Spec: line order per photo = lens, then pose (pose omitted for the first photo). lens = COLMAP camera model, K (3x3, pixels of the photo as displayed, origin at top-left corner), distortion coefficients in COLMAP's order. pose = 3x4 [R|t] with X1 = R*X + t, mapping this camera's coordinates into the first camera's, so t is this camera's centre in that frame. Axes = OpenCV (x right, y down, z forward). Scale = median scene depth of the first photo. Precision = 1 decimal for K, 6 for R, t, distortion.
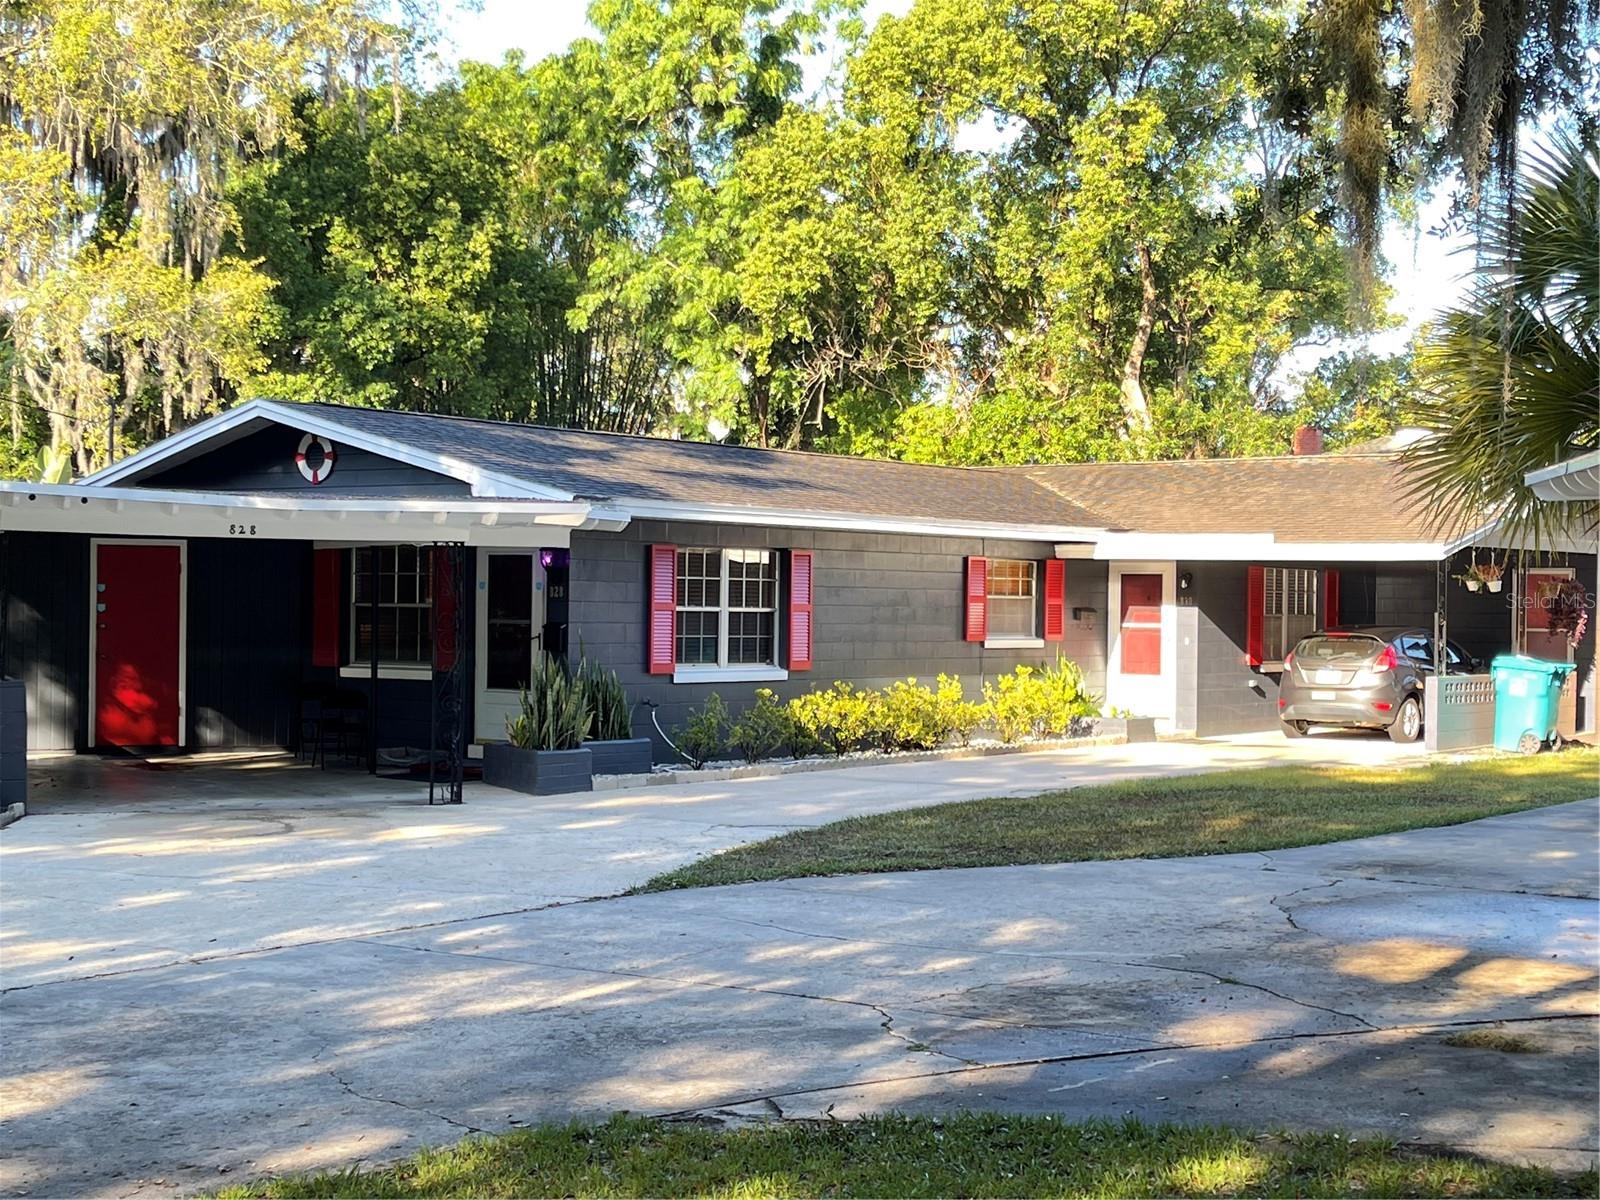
lens RADIAL K [[2354.1, 0, 800.0], [0, 2354.1, 600.0], [0, 0, 1]] dist [-0.001149, -0.020815]
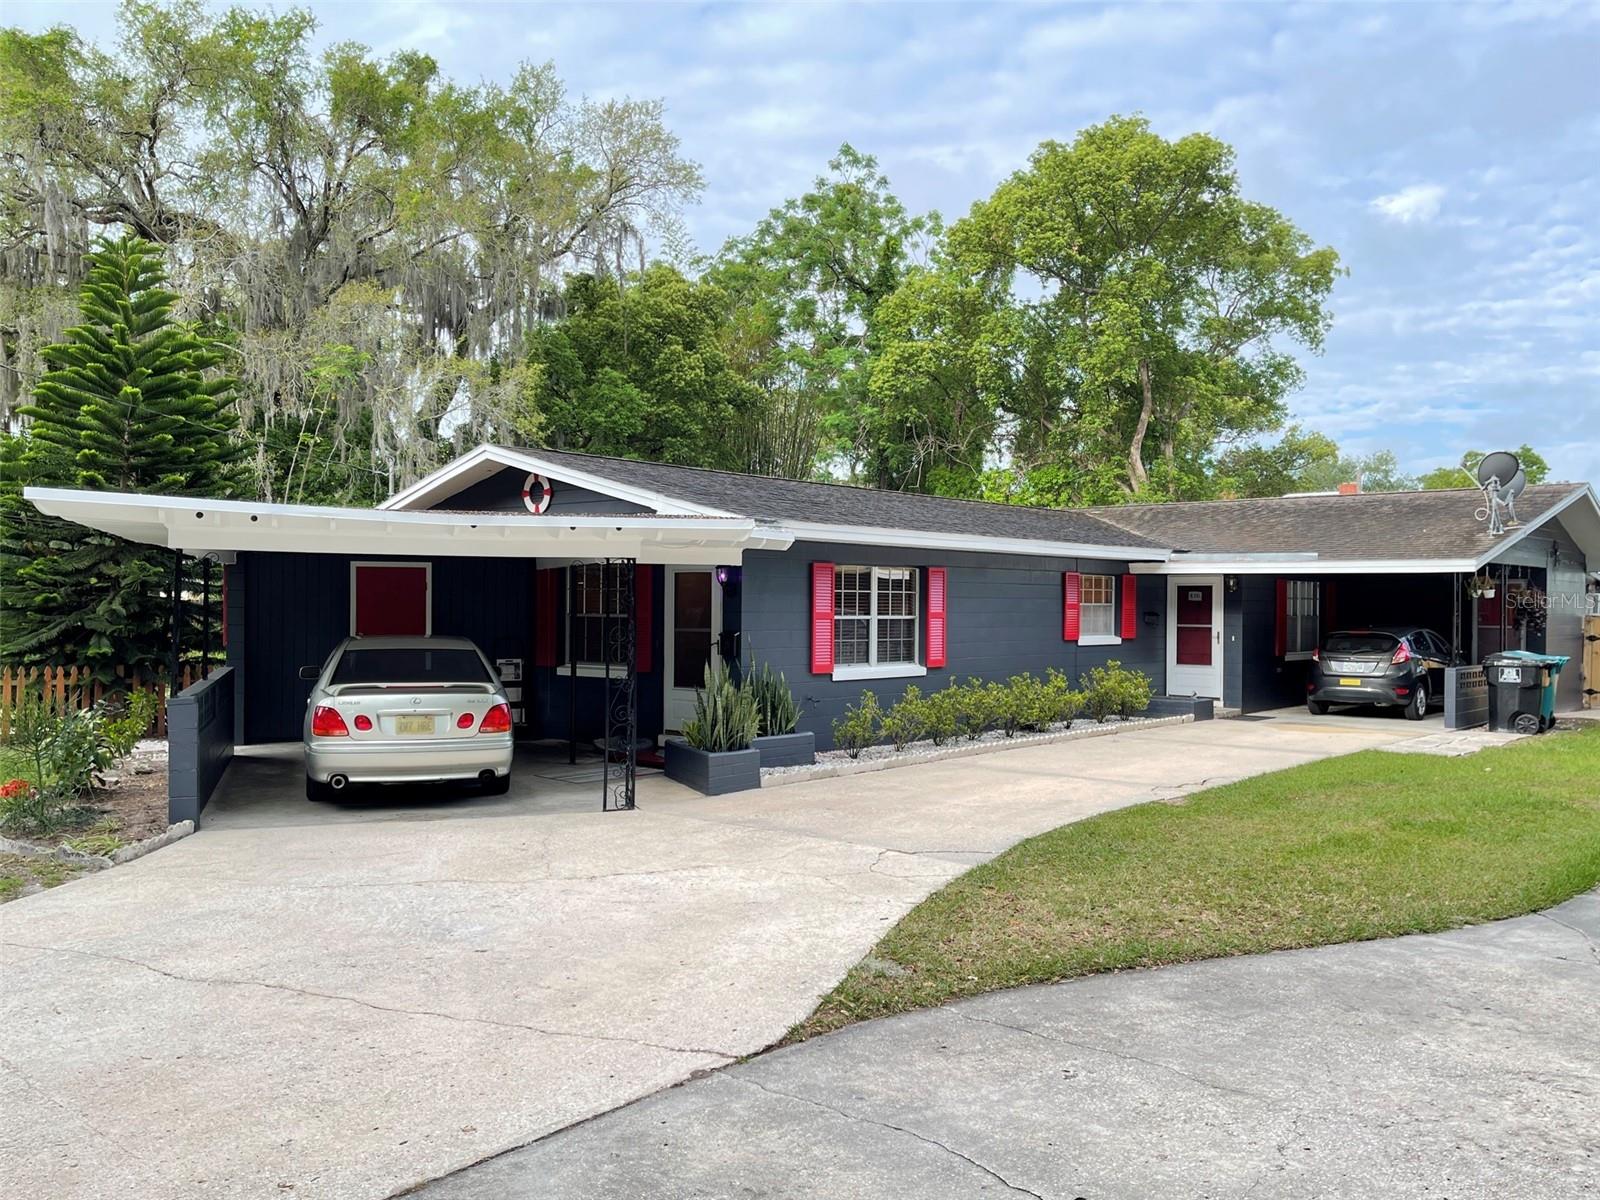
lens RADIAL K [[1316.6, 0, 800.0], [0, 1316.6, 600.0], [0, 0, 1]] dist [0.000231, 0.000157]
pose [[0.997396, -0.004738, -0.071958, -0.021640], [0.004646, 0.999988, -0.001439, -0.004132], [0.071964, 0.001101, 0.997407, 0.331304]]
